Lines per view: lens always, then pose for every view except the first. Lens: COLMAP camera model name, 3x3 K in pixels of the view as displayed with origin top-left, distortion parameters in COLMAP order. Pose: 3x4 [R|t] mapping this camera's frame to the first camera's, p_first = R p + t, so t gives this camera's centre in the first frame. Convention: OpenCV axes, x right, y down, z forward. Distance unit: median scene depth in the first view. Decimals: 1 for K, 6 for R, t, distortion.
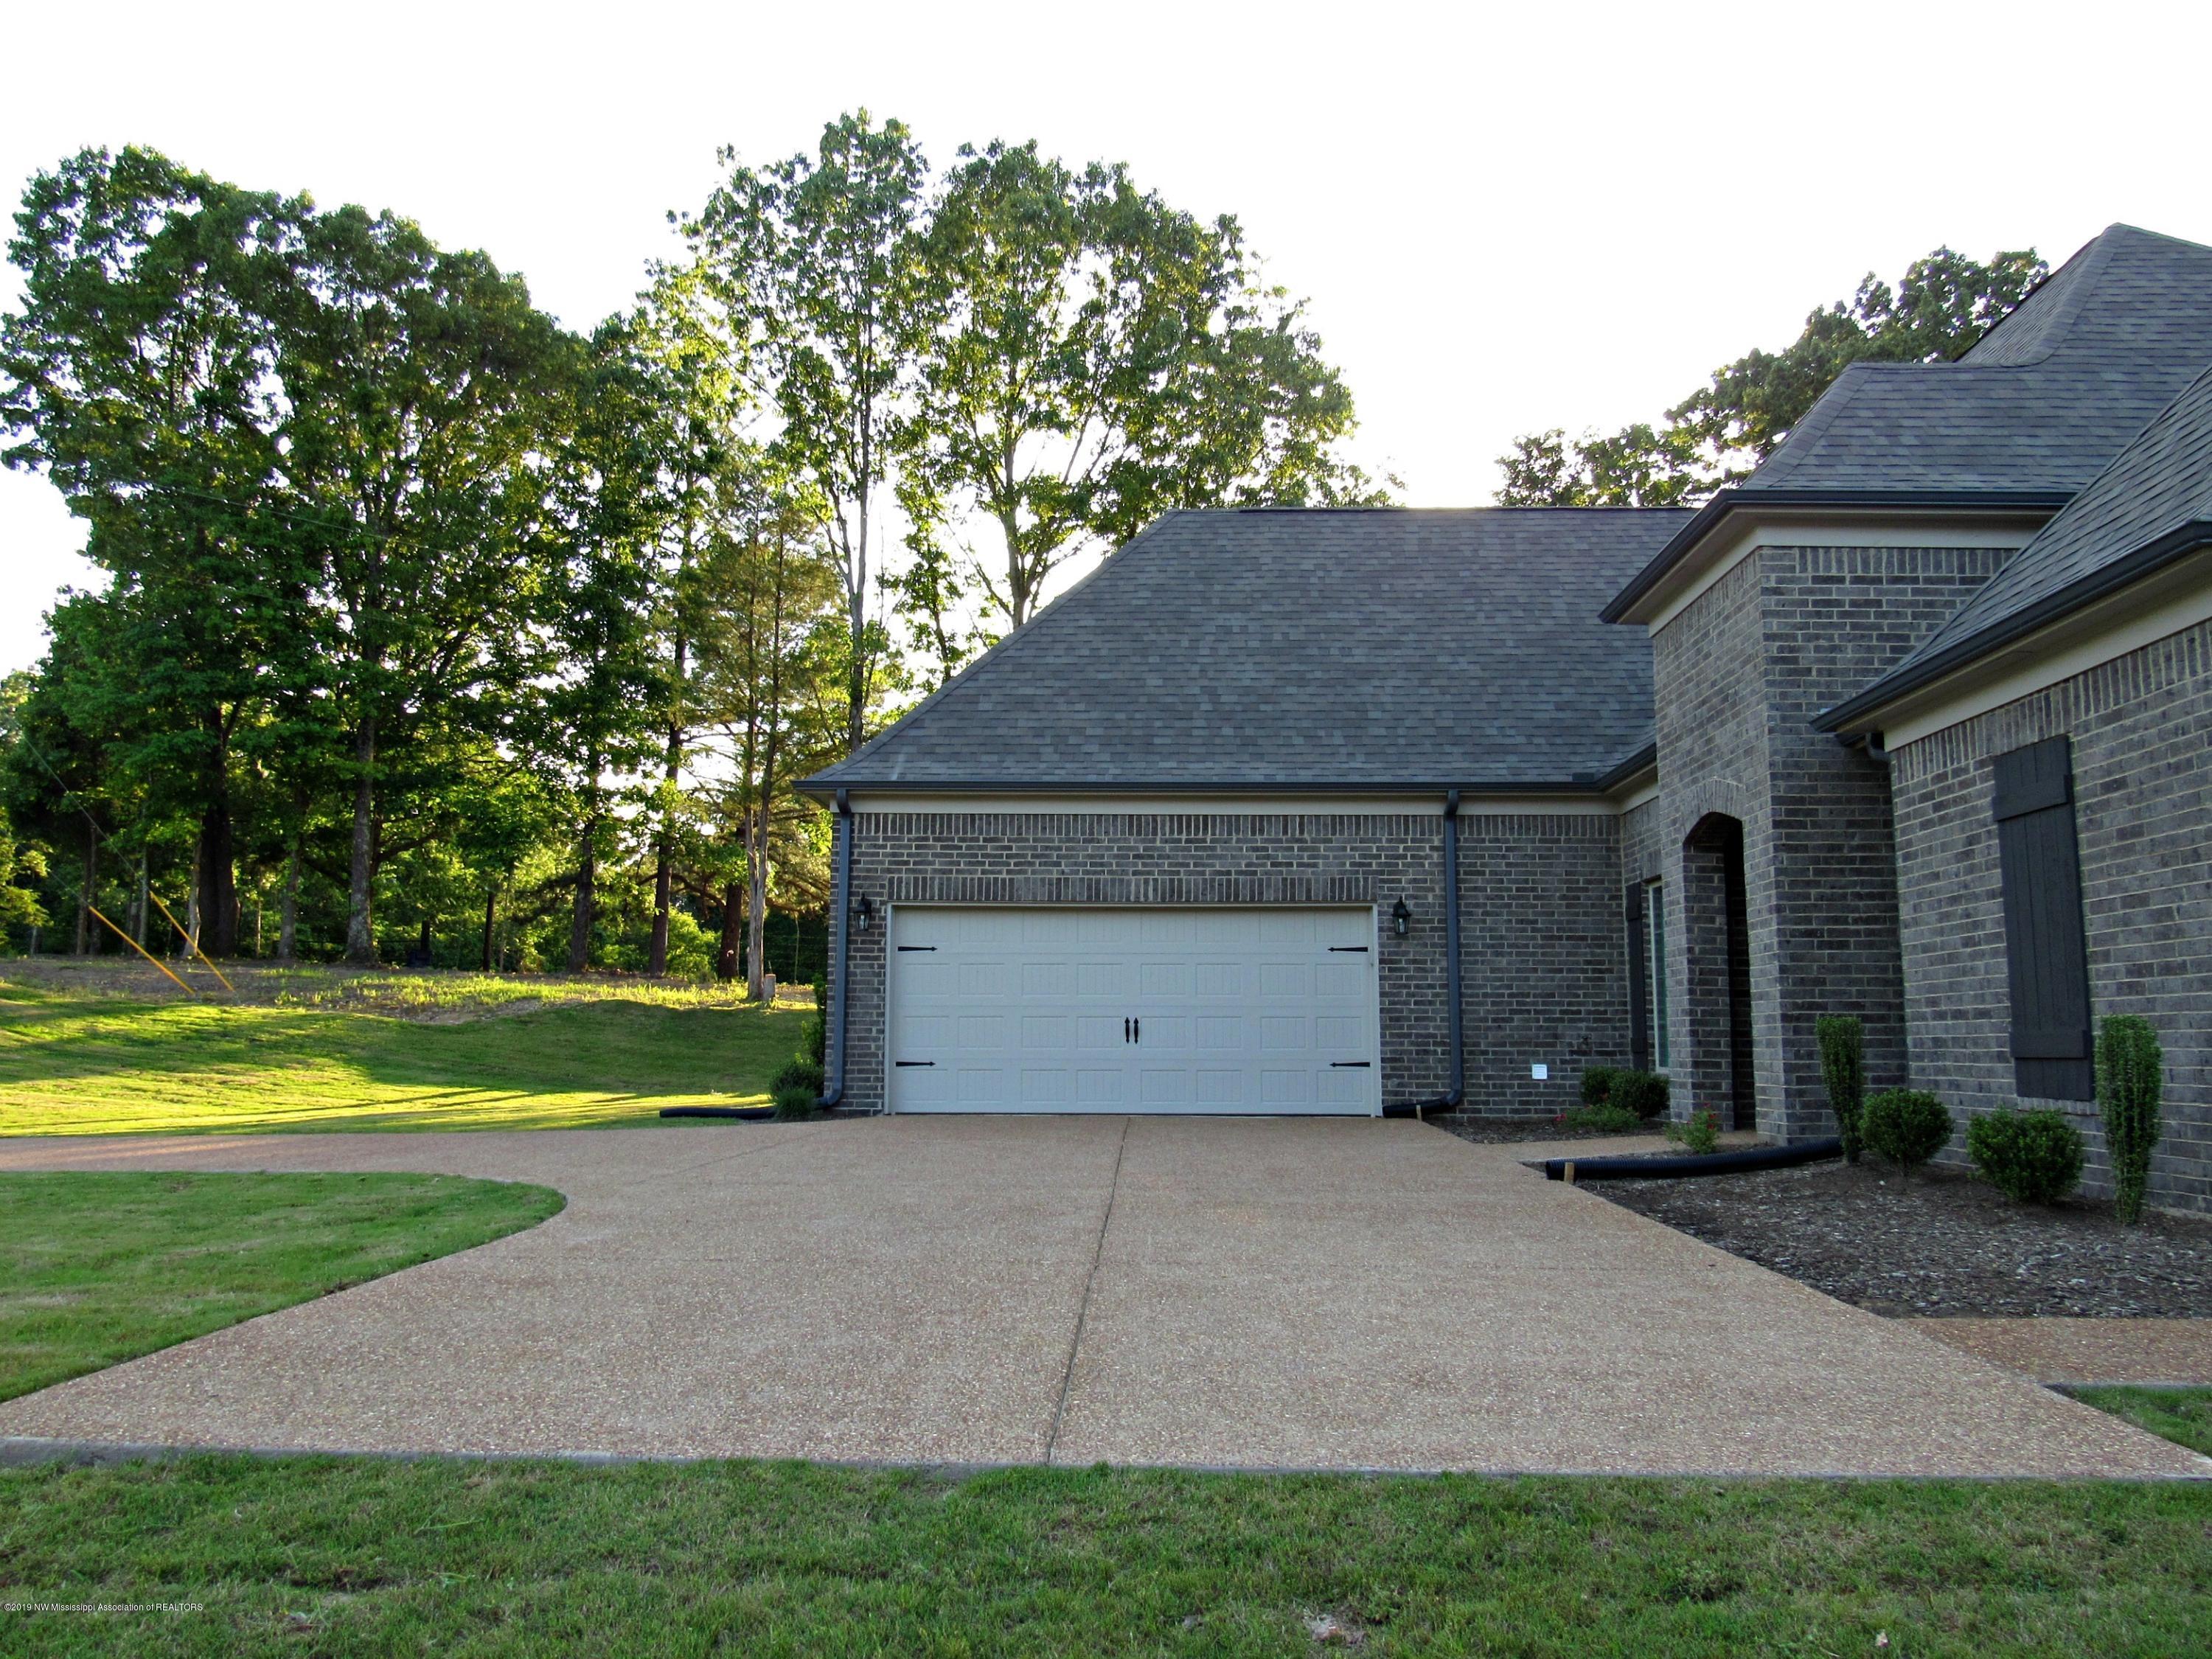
lens RADIAL K [[1575.6, 0, 1106.0], [0, 1575.6, 829.5], [0, 0, 1]] dist [-0.020579, 0.001252]
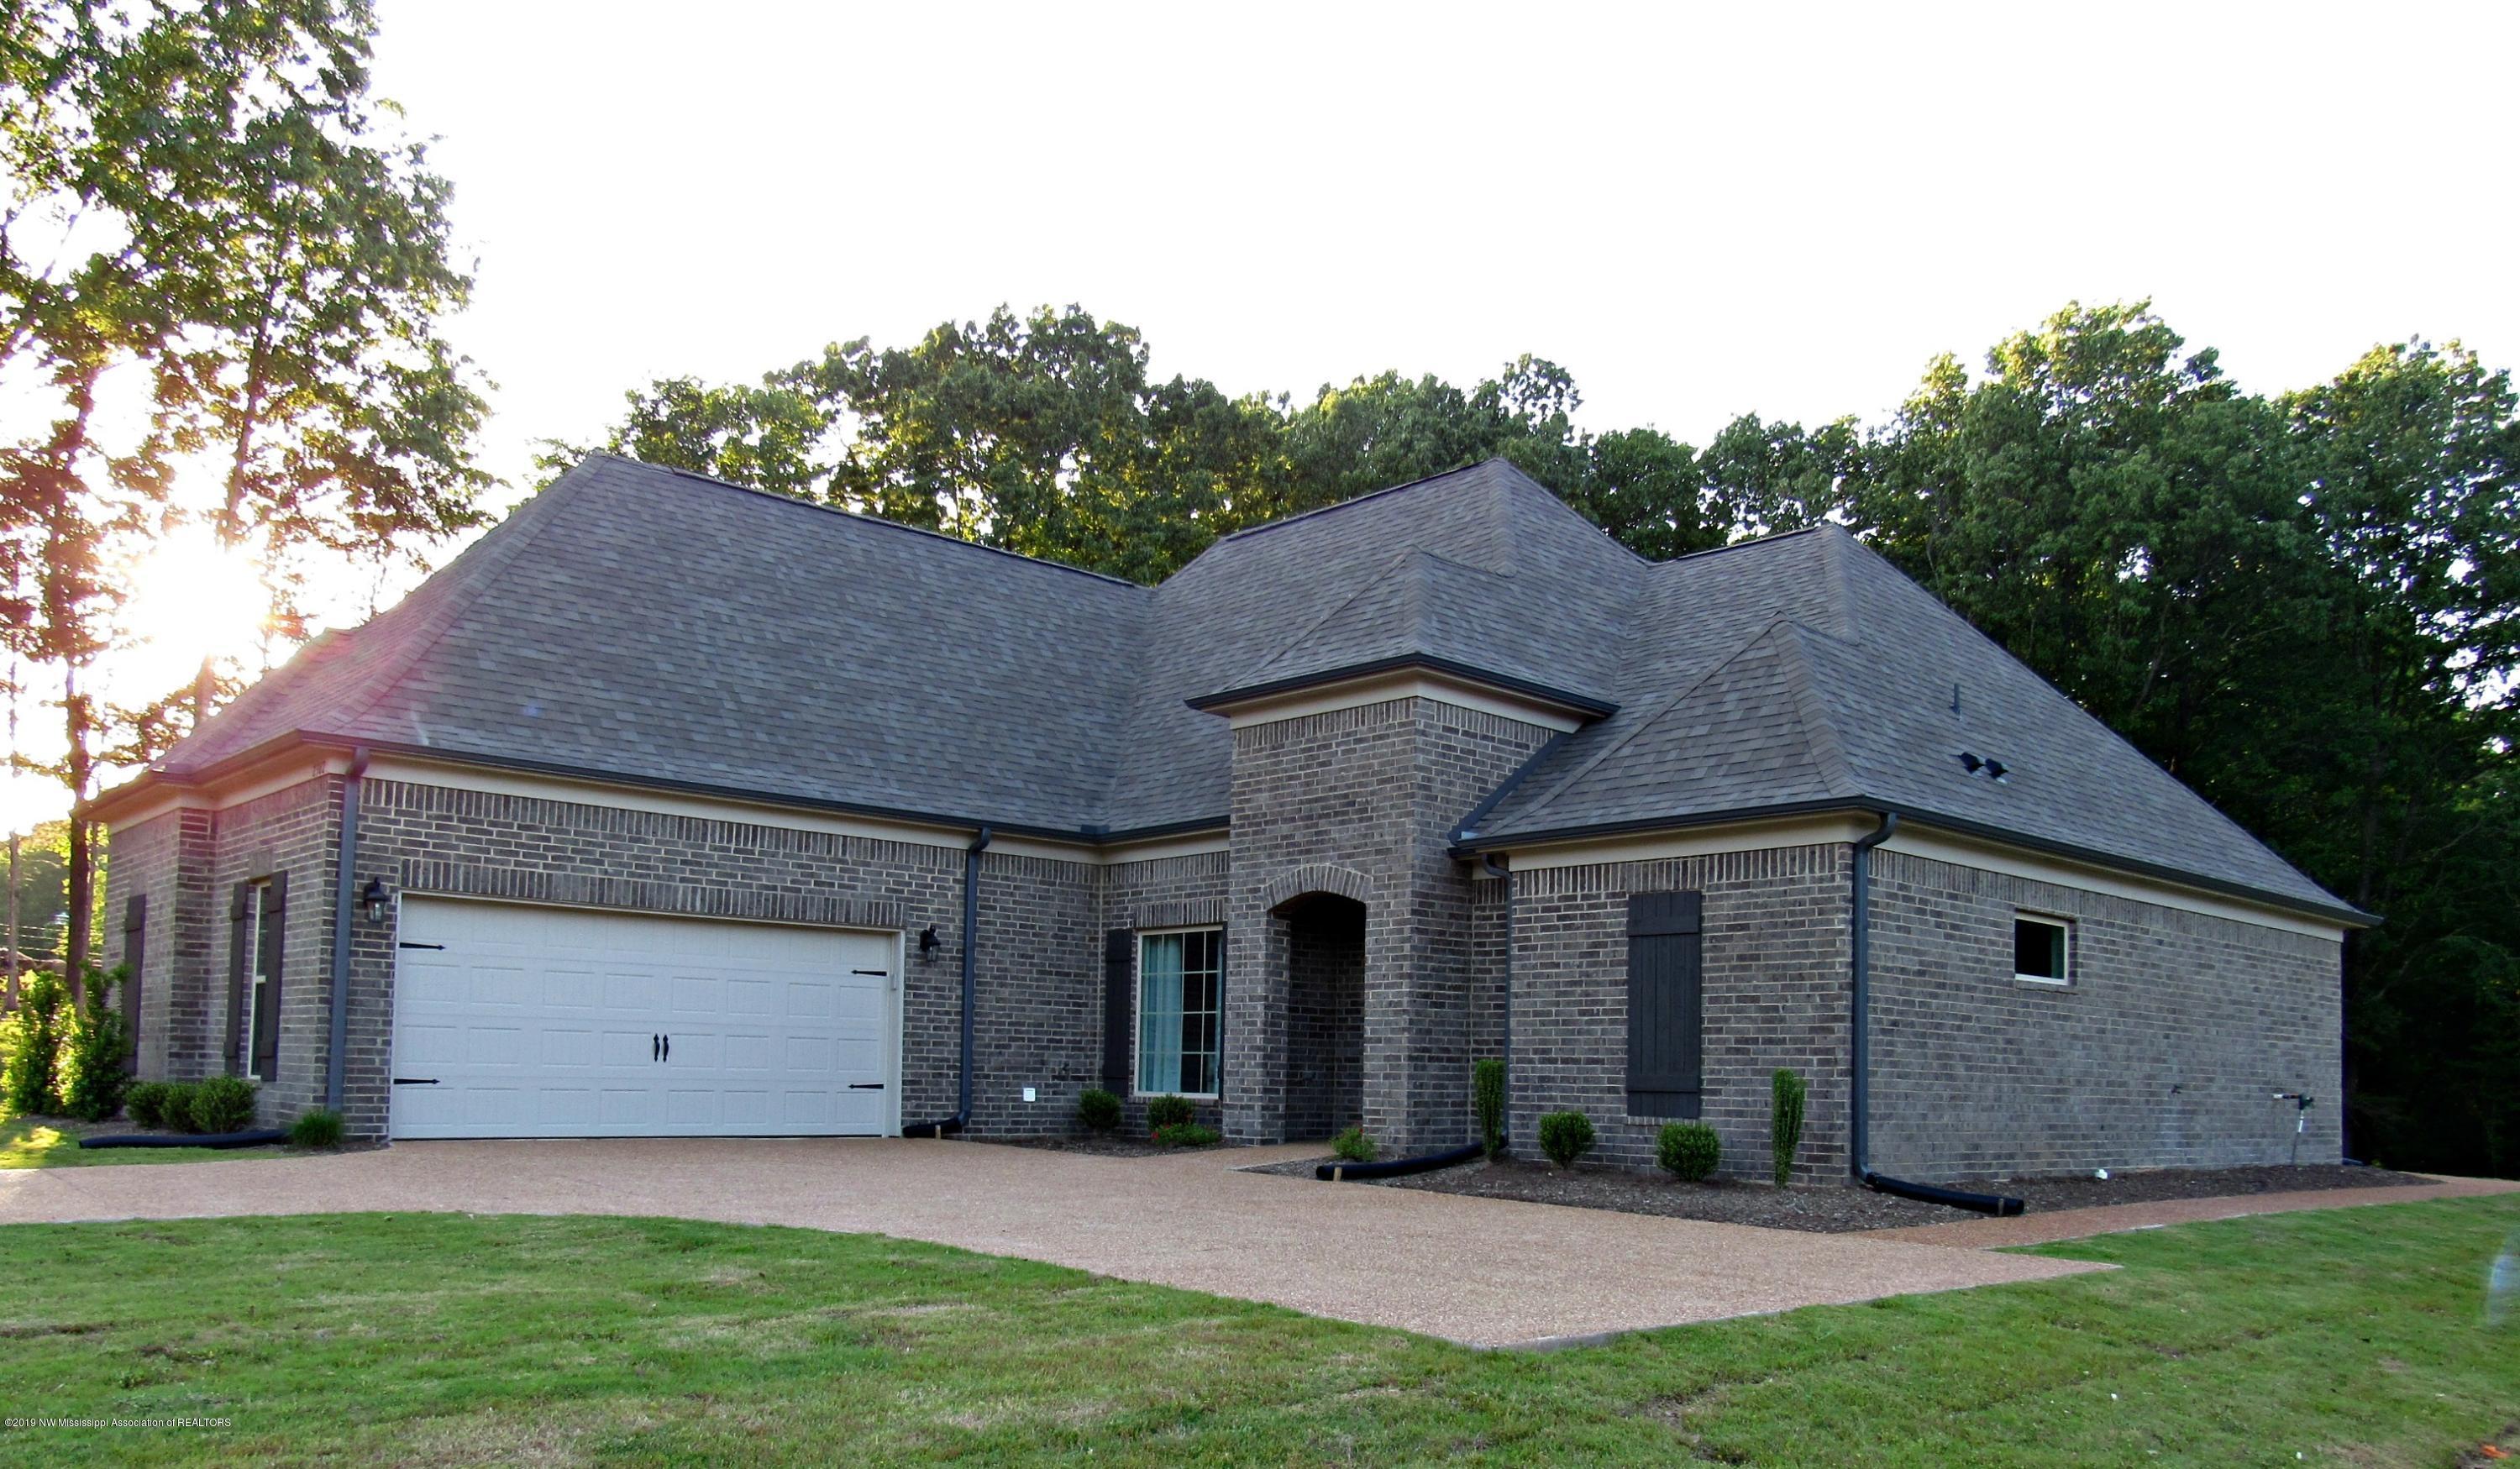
lens RADIAL K [[1853.7, 0, 1264.7], [0, 1853.7, 973.5], [0, 0, 1]] dist [-0.009288, -0.000679]
pose [[0.715115, 0.049427, 0.697257, -0.494663], [-0.112737, 0.992593, 0.045261, -0.005686], [-0.689856, -0.110974, 0.715391, -0.022770]]
